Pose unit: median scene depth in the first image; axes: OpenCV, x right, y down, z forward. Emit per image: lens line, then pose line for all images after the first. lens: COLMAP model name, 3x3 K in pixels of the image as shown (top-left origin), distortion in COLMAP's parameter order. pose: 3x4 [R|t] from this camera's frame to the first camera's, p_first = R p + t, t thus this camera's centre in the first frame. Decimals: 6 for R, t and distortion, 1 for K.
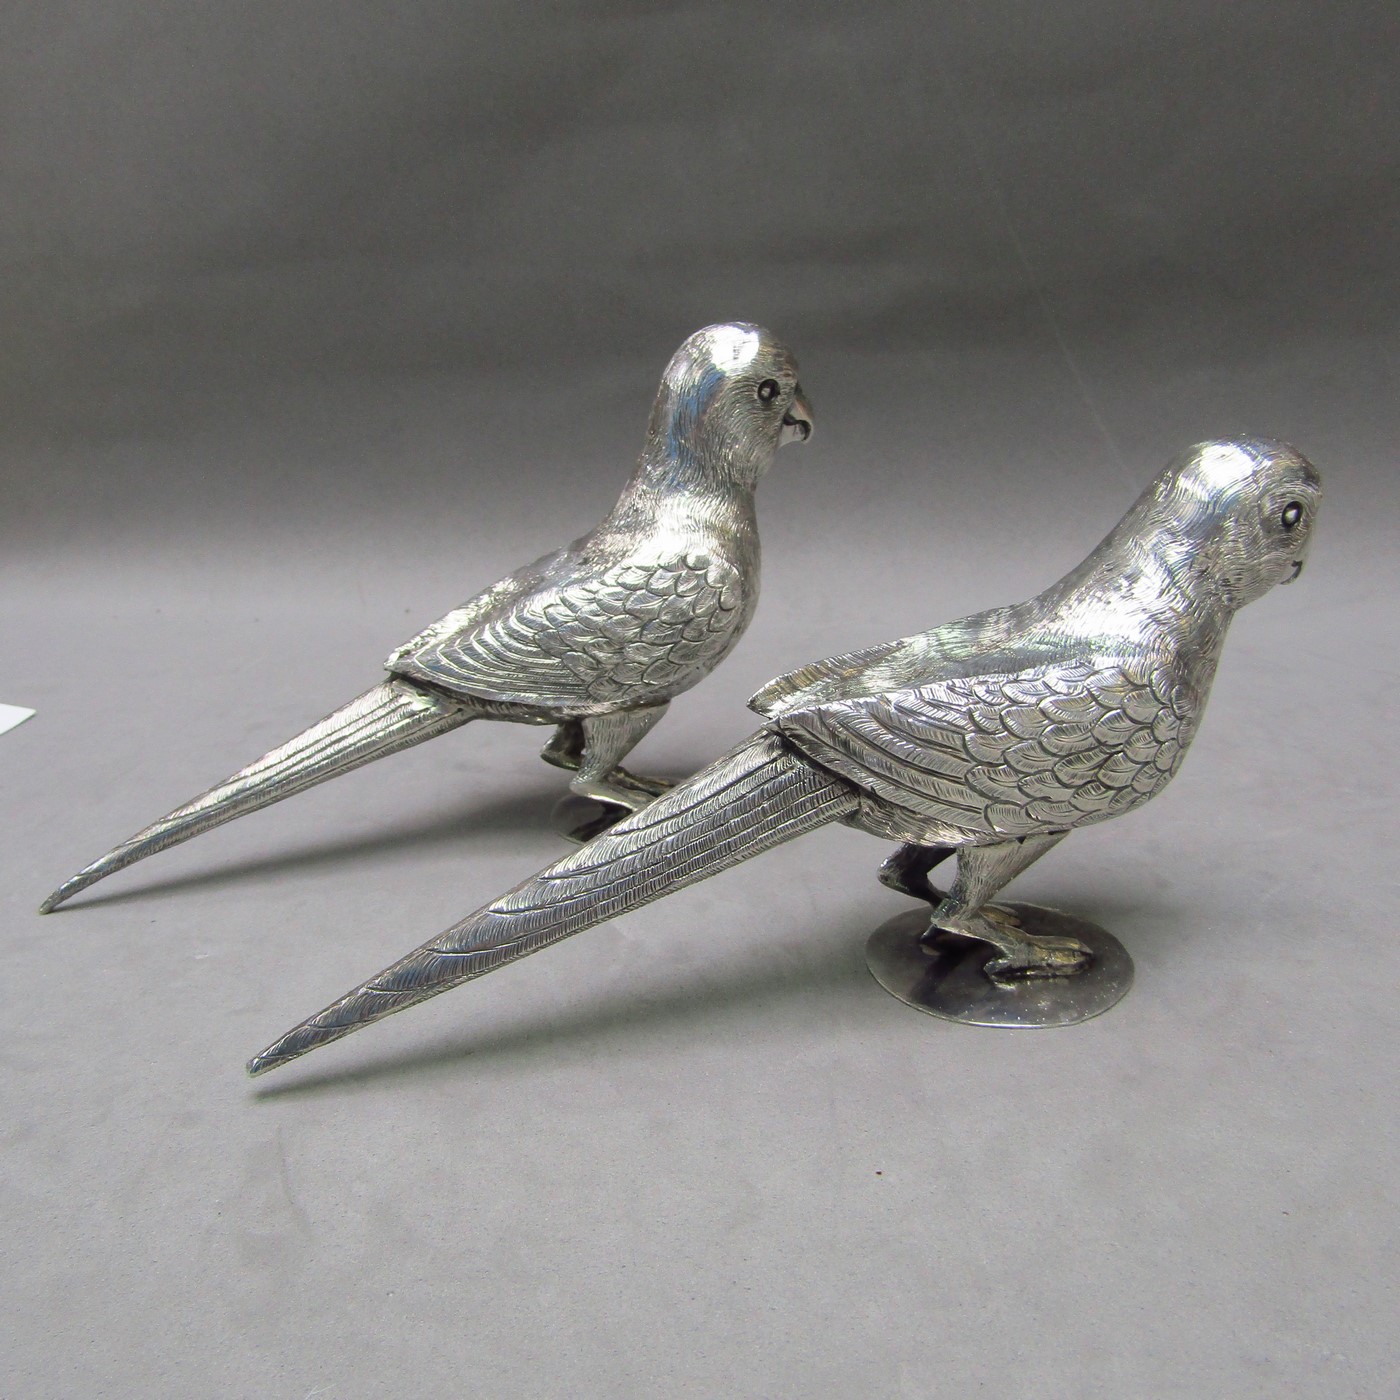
lens RADIAL K [[1313.8, 0, 700.0], [0, 1313.8, 700.0], [0, 0, 1]] dist [-0.006744, -0.001354]
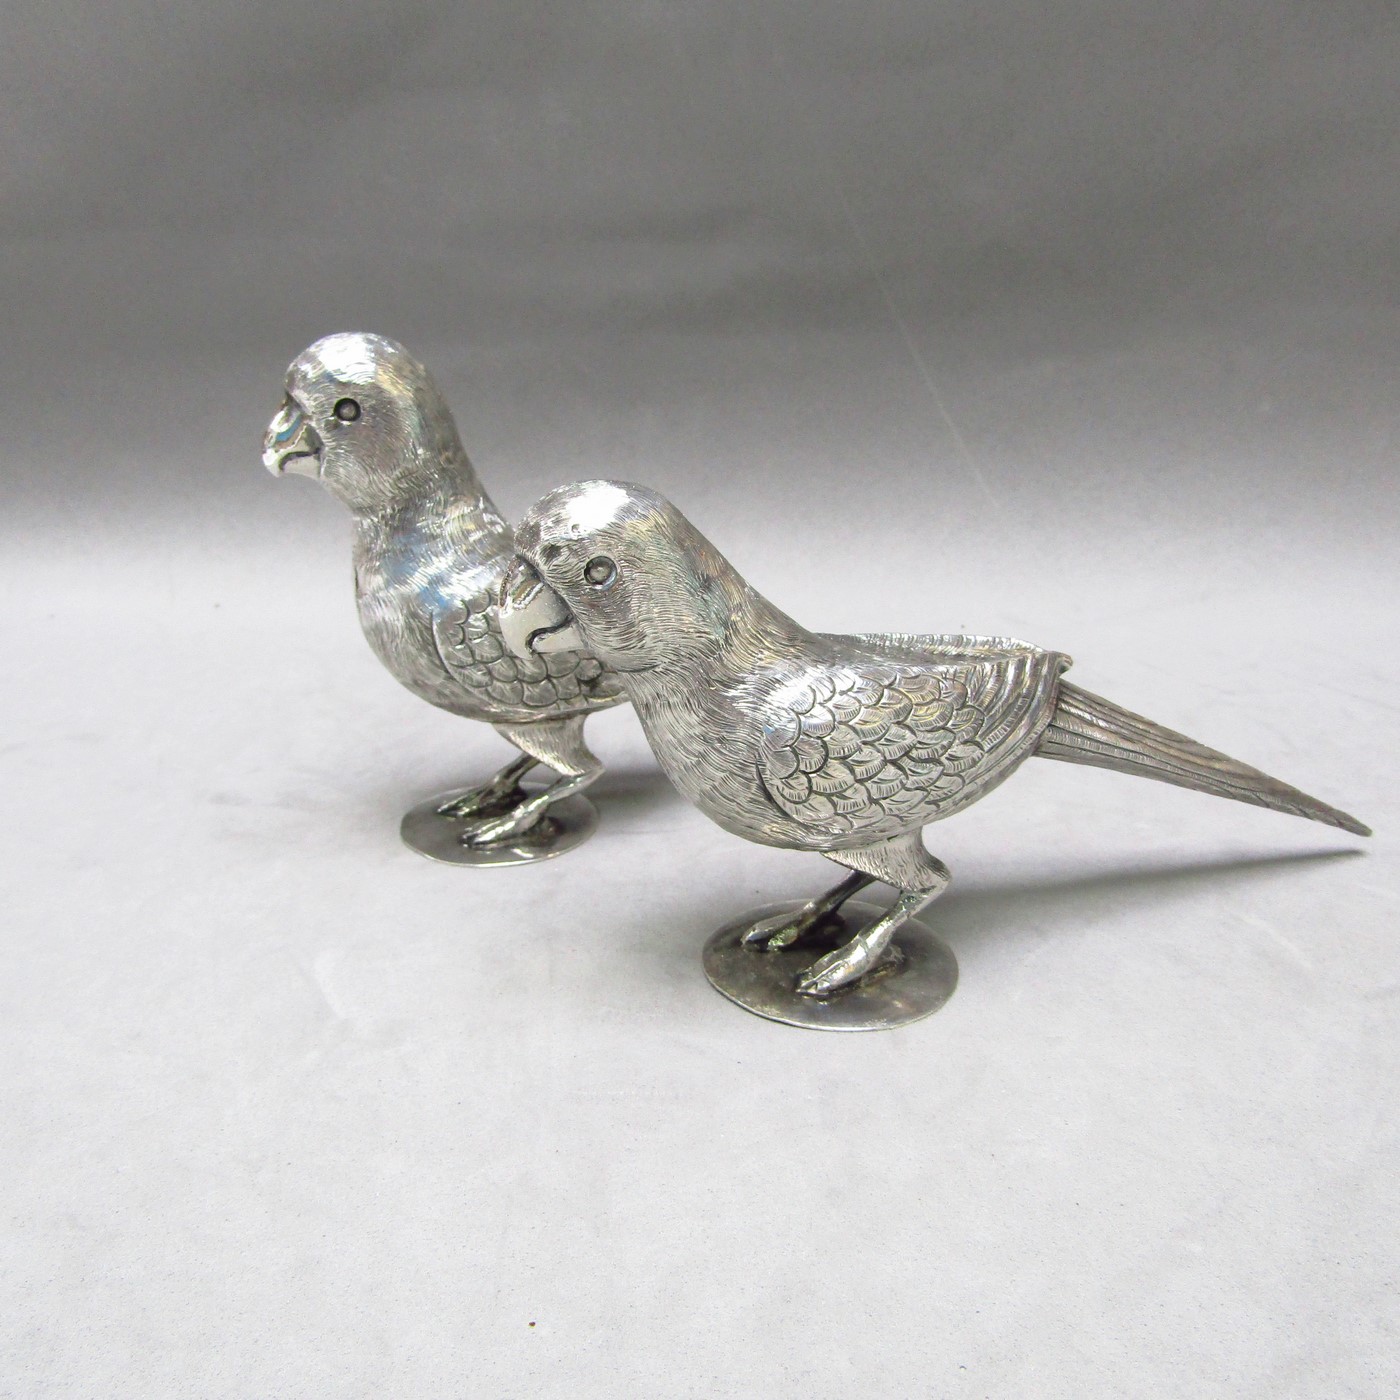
lens RADIAL K [[1313.8, 0, 700.0], [0, 1313.8, 700.0], [0, 0, 1]] dist [-0.006744, -0.001354]
pose [[0.998403, -0.002008, 0.056465, 0.075558], [-0.000112, 0.999296, 0.037521, -0.038797], [-0.056501, -0.037468, 0.997699, 0.040328]]
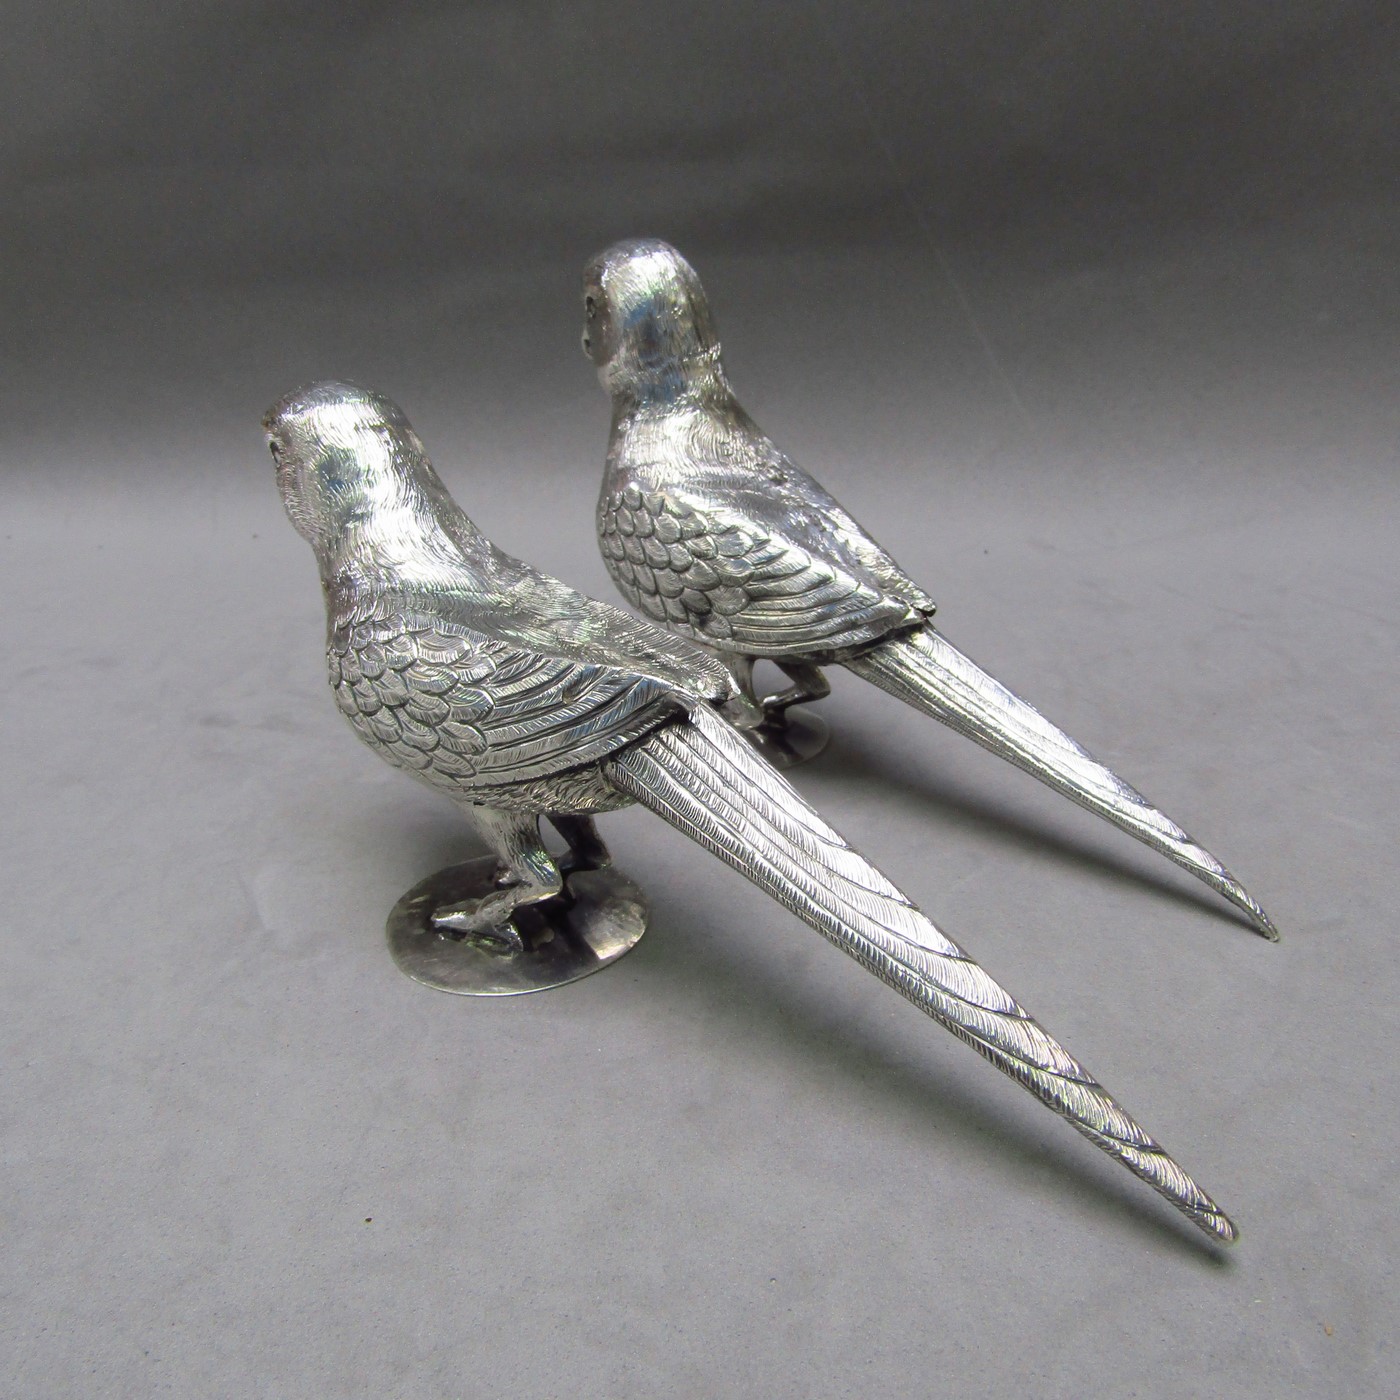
lens RADIAL K [[1313.8, 0, 700.0], [0, 1313.8, 700.0], [0, 0, 1]] dist [-0.006744, -0.001354]
pose [[0.999277, -0.000429, -0.038008, 0.153109], [0.003754, 0.996163, 0.087442, -0.033714], [0.037825, -0.087522, 0.995444, 0.041376]]
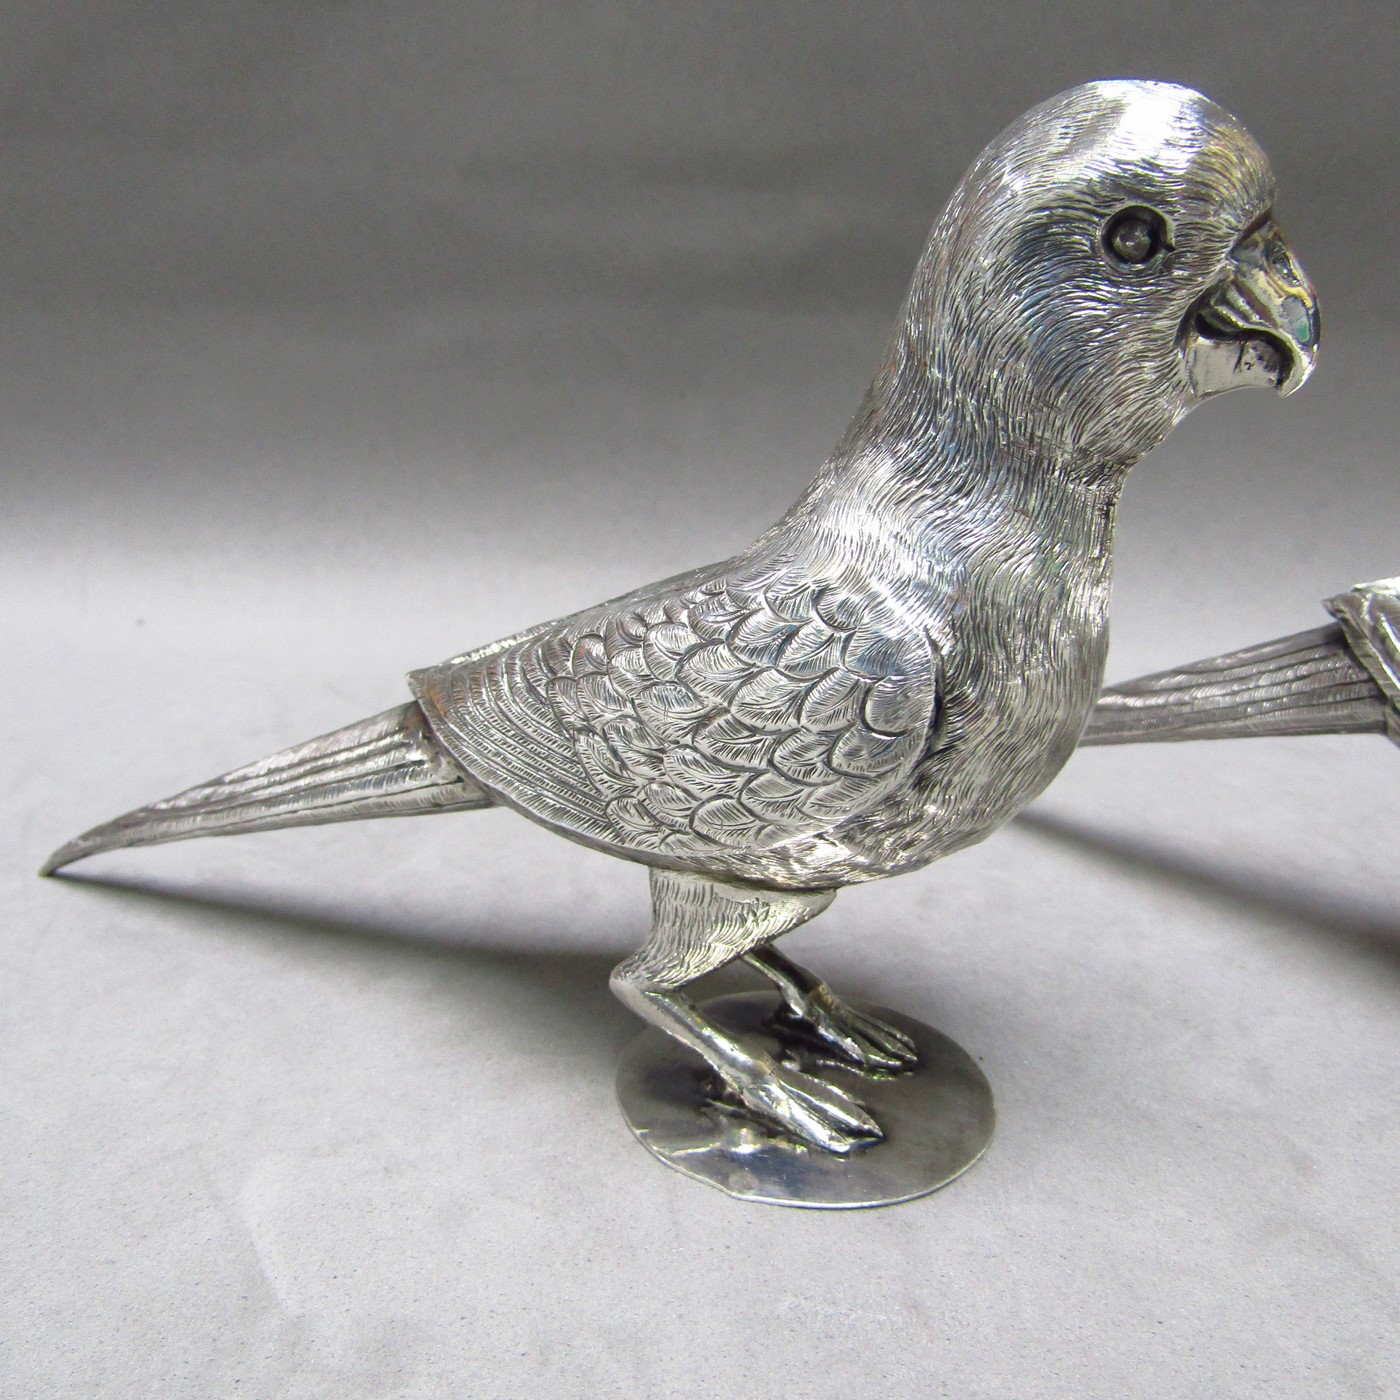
lens RADIAL K [[1315.0, 0, 702.0], [0, 1315.0, 704.4], [0, 0, 1]] dist [-0.012075, -0.007842]
pose [[0.994624, 0.038060, 0.096302, 0.021809], [-0.035990, 0.999084, -0.023142, -0.017855], [-0.097094, 0.019552, 0.995083, 0.261098]]
